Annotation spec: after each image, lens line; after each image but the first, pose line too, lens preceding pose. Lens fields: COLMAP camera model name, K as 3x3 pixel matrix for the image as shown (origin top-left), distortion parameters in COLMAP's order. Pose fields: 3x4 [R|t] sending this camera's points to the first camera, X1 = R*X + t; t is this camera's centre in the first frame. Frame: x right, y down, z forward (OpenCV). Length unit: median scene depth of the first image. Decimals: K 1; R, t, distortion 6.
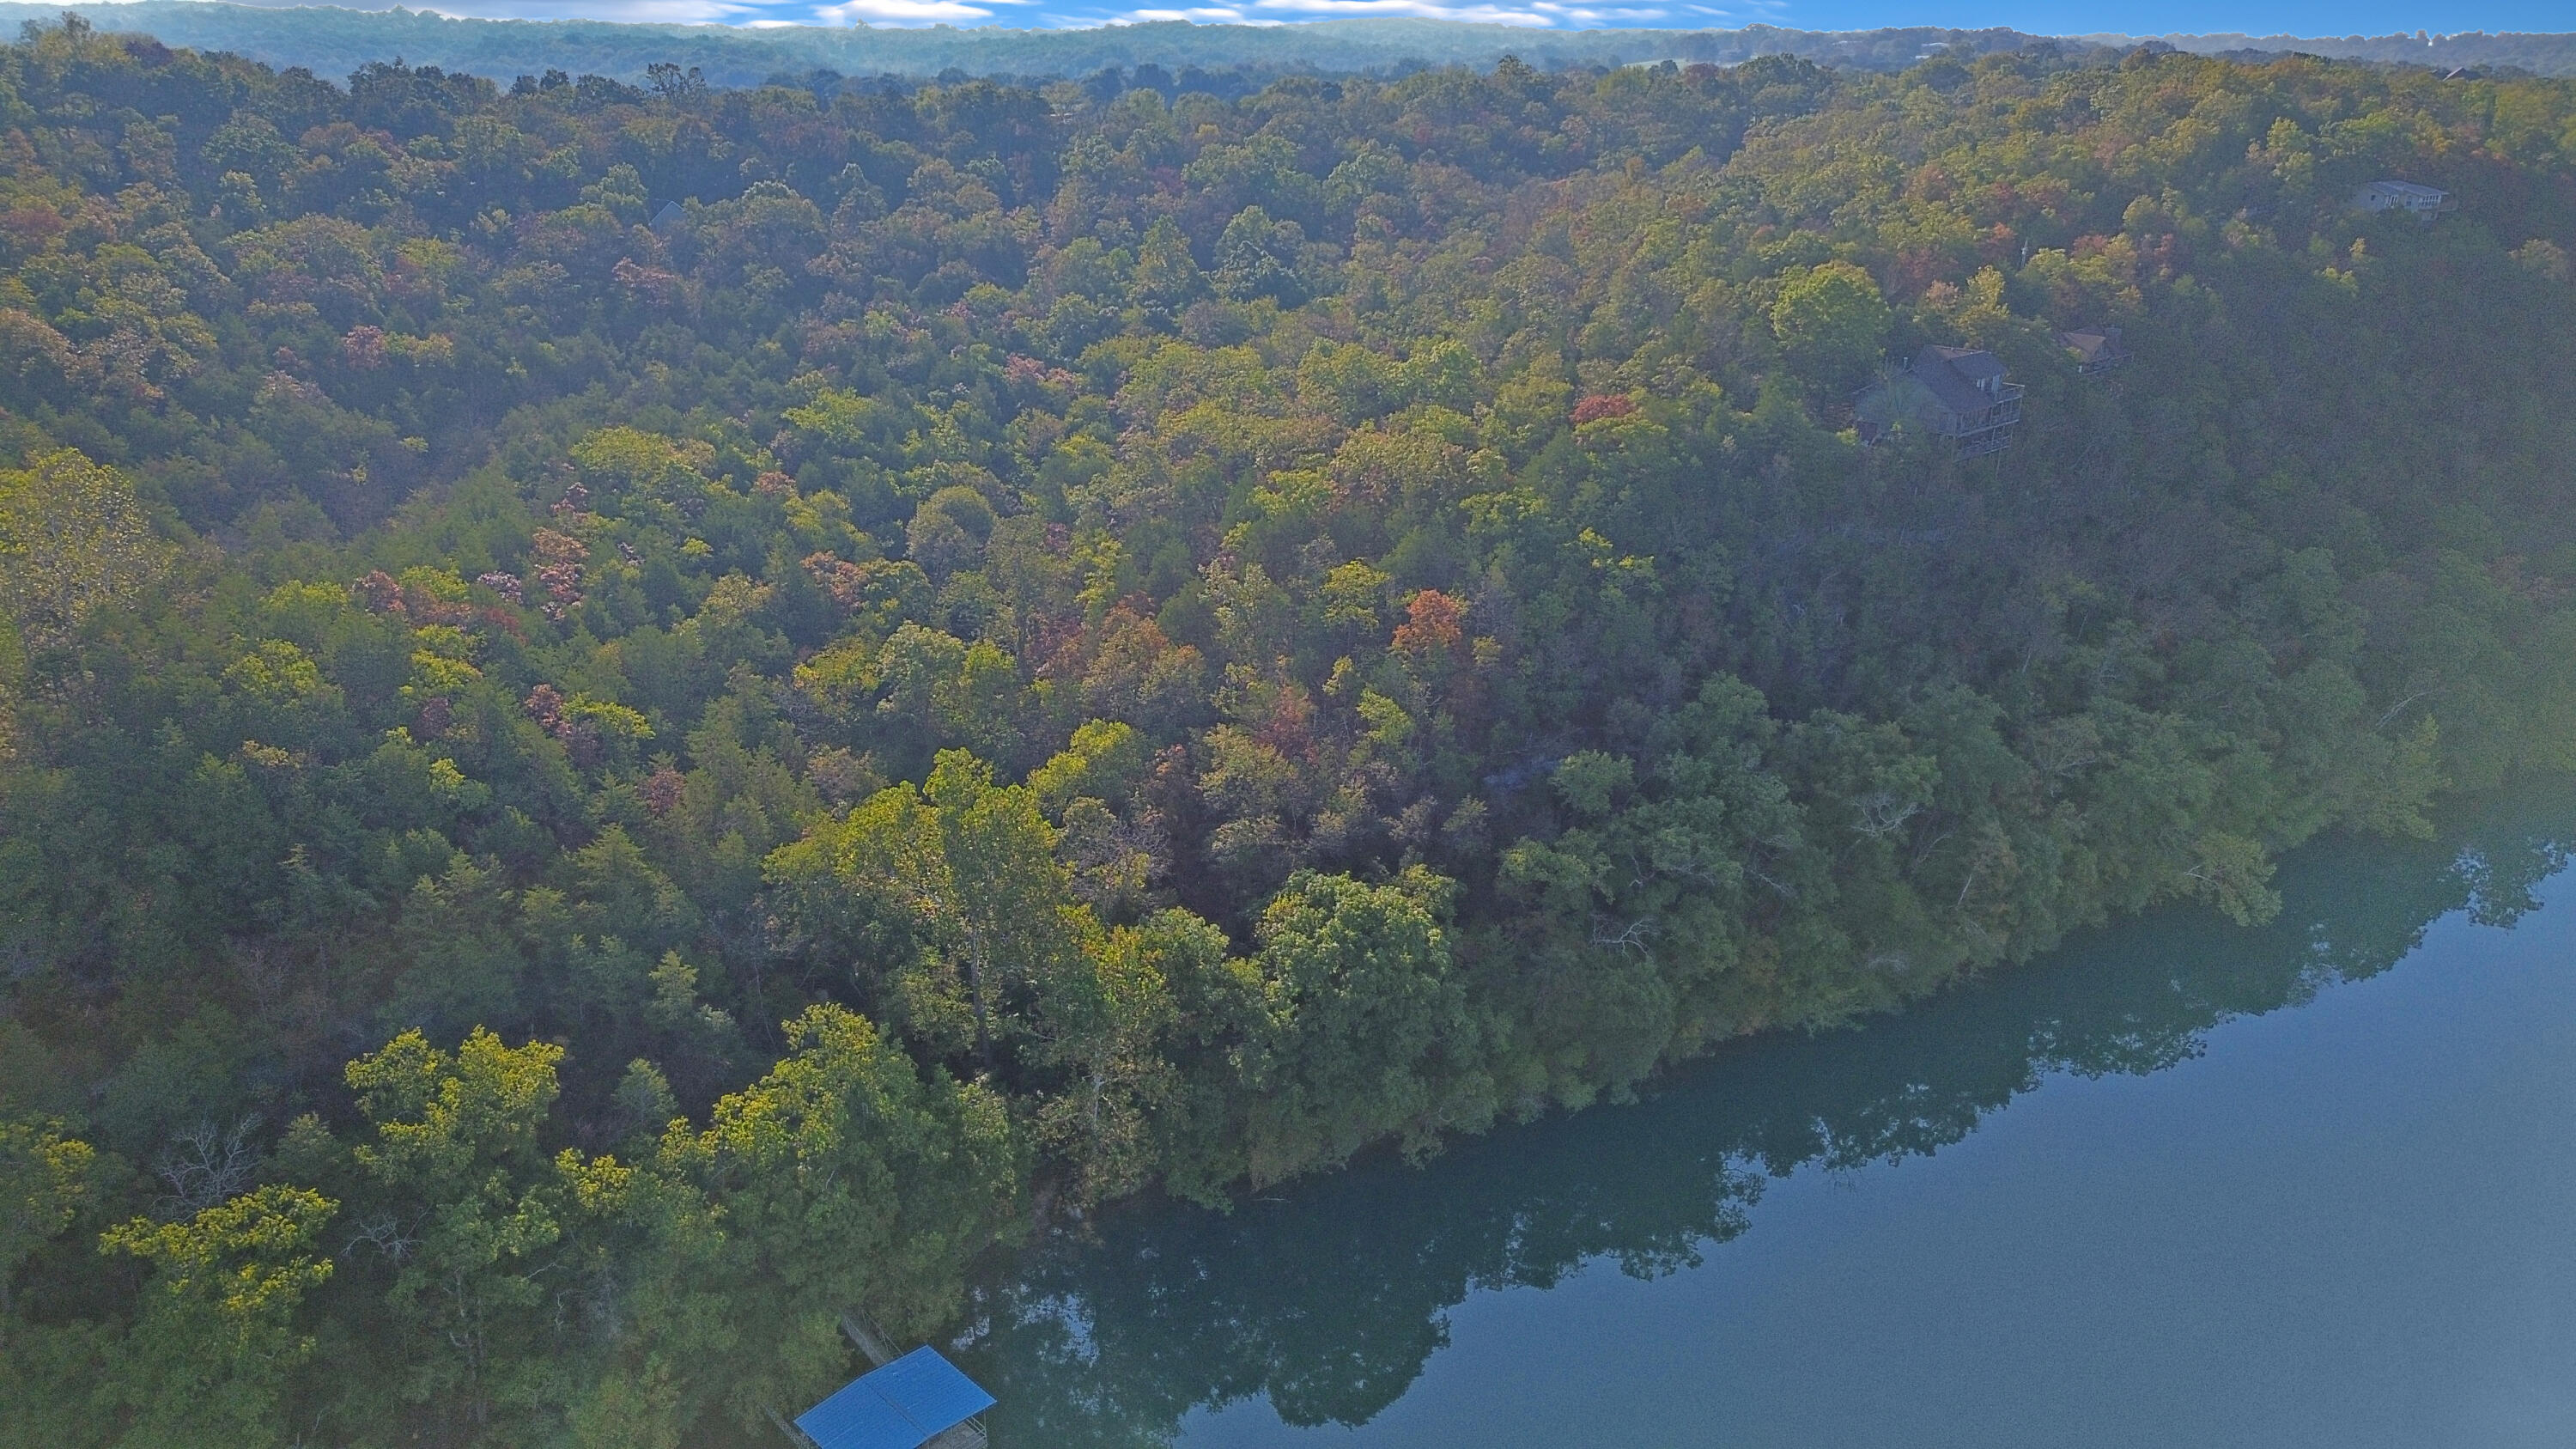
lens RADIAL K [[1816.9, 0, 1296.9], [0, 1816.9, 726.4], [0, 0, 1]] dist [0.056127, -0.050016]
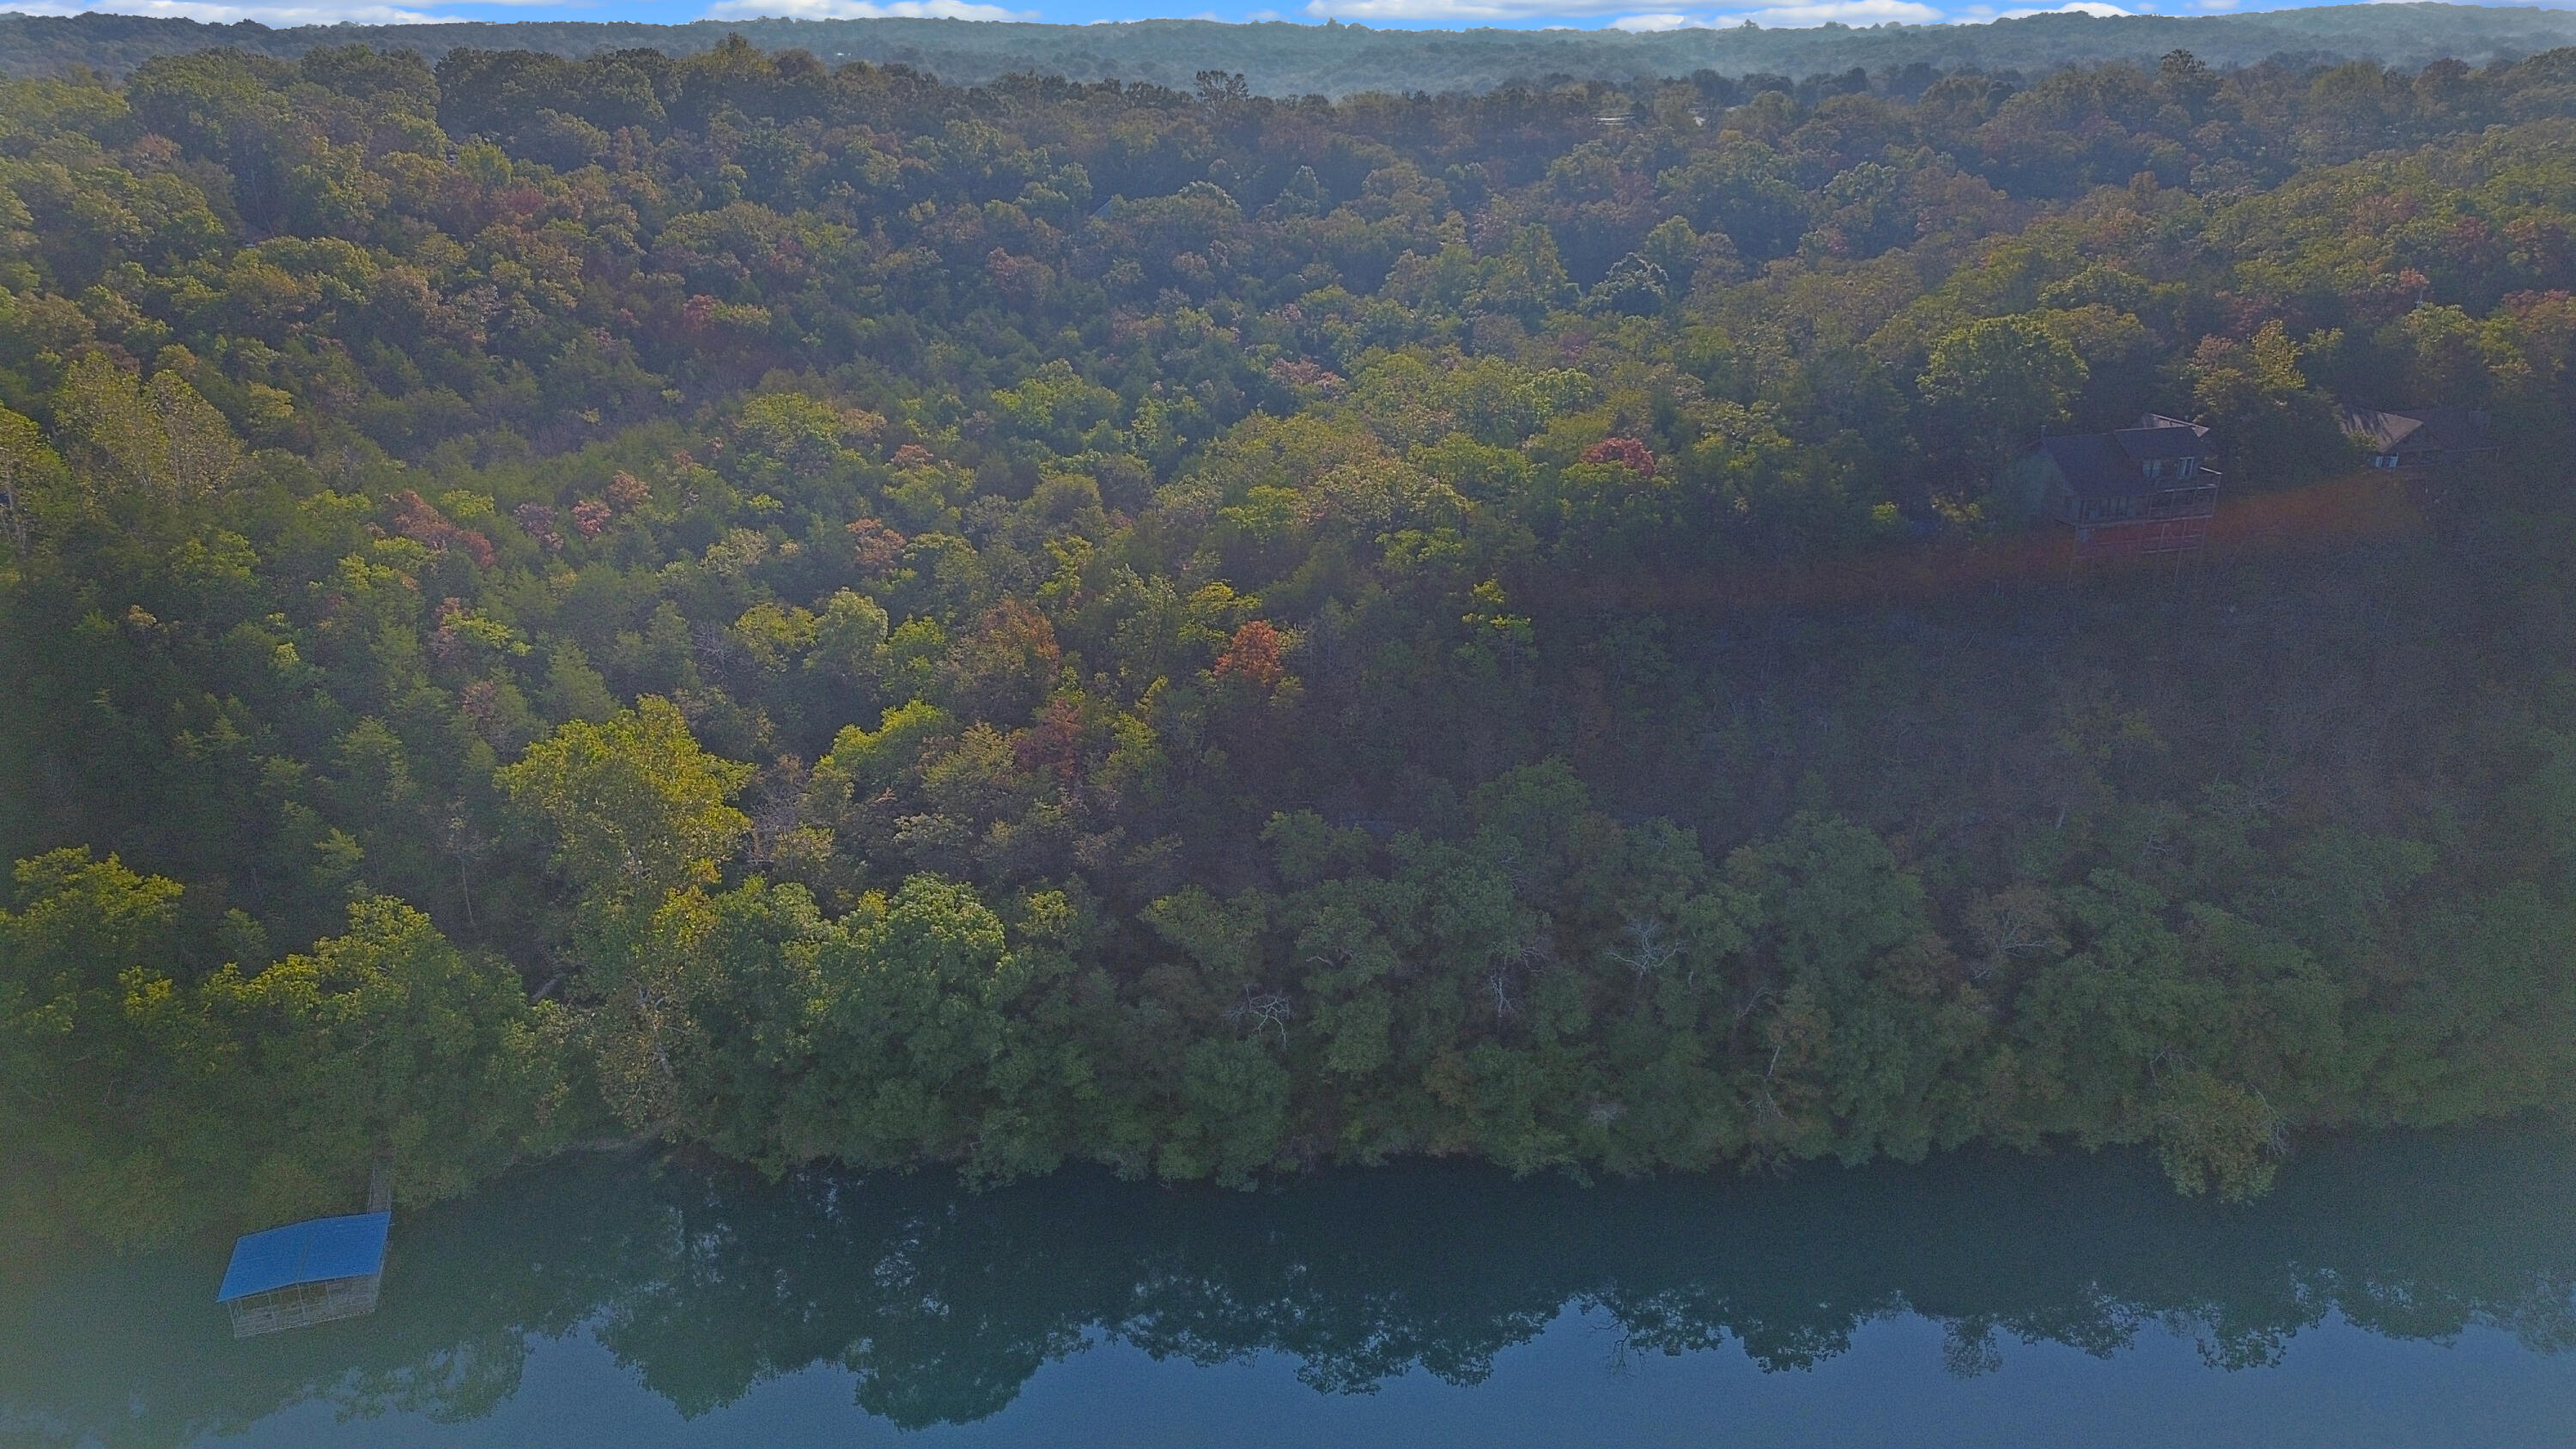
lens RADIAL K [[1816.9, 0, 1297.6], [0, 1816.9, 718.6], [0, 0, 1]] dist [0.056127, -0.050016]
pose [[0.884653, 0.152766, -0.440513, 0.480979], [-0.154520, 0.987467, 0.032135, -0.053627], [0.439901, 0.039640, 0.897171, 0.140205]]
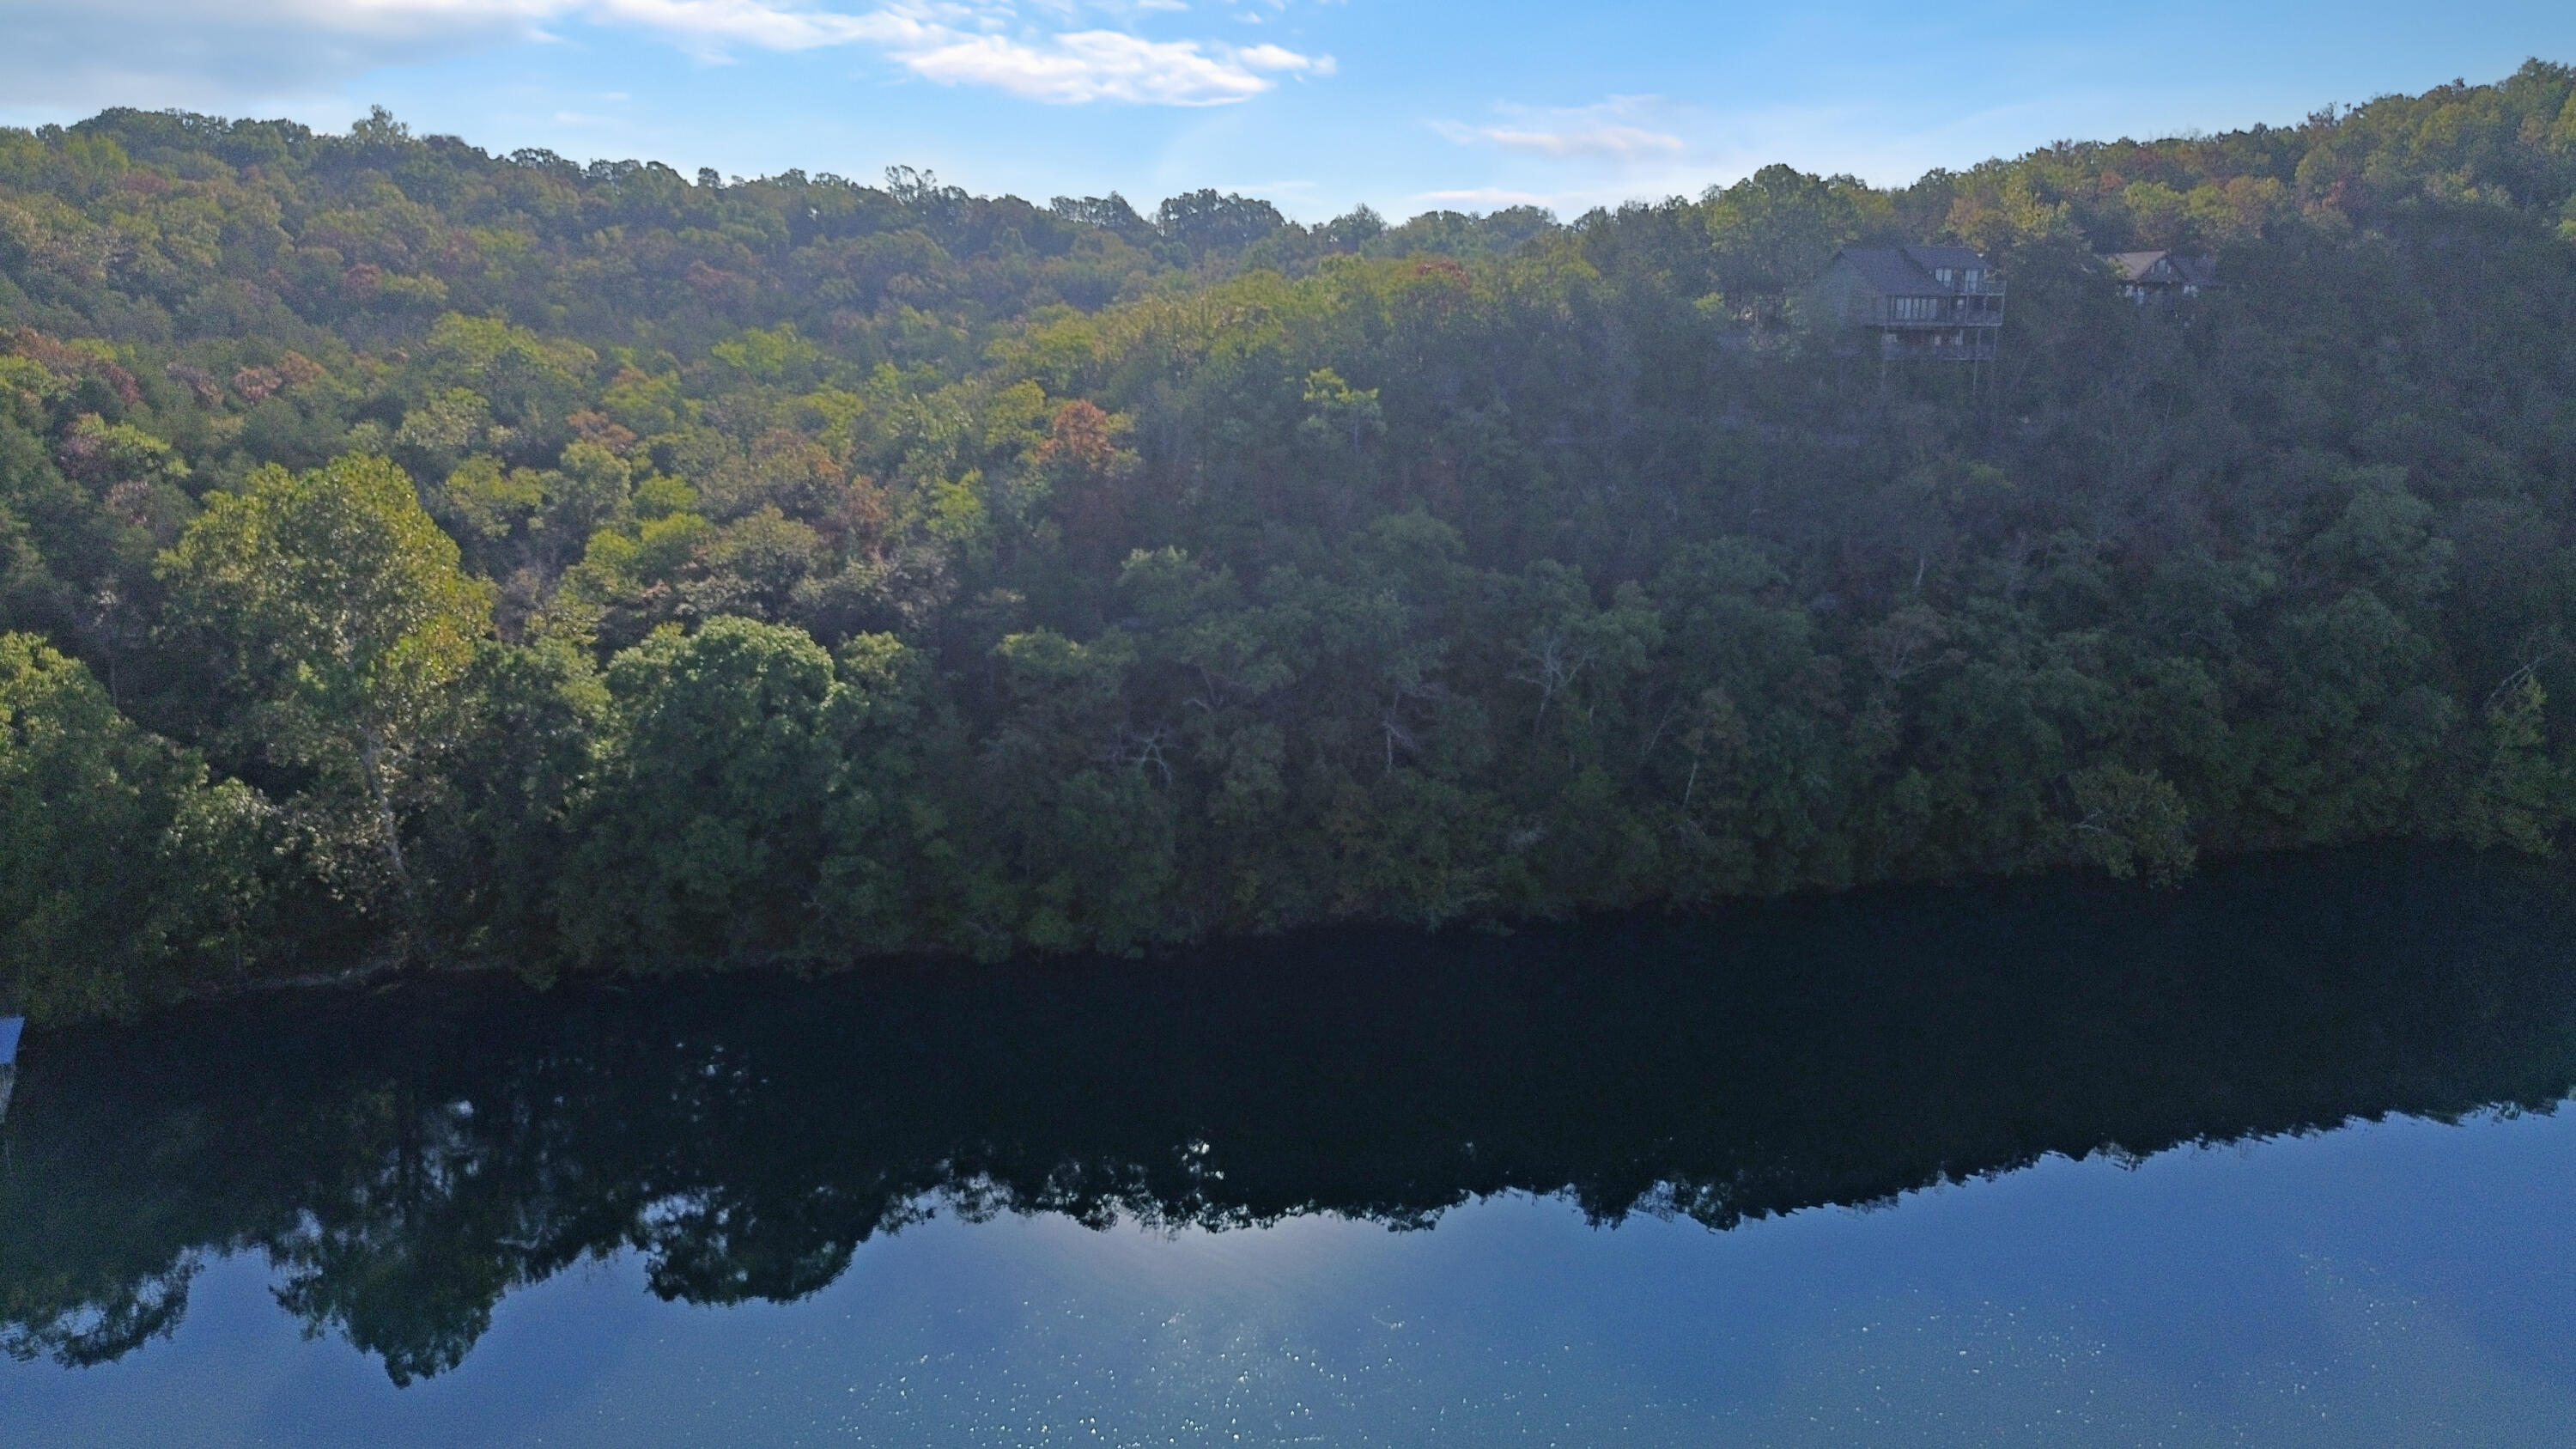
lens RADIAL K [[1816.9, 0, 1294.5], [0, 1816.9, 729.2], [0, 0, 1]] dist [0.056127, -0.050016]
pose [[0.958671, 0.051731, -0.279775, 0.389989], [-0.092456, 0.986607, -0.134380, 0.173074], [0.269076, 0.154693, 0.950615, 0.205472]]
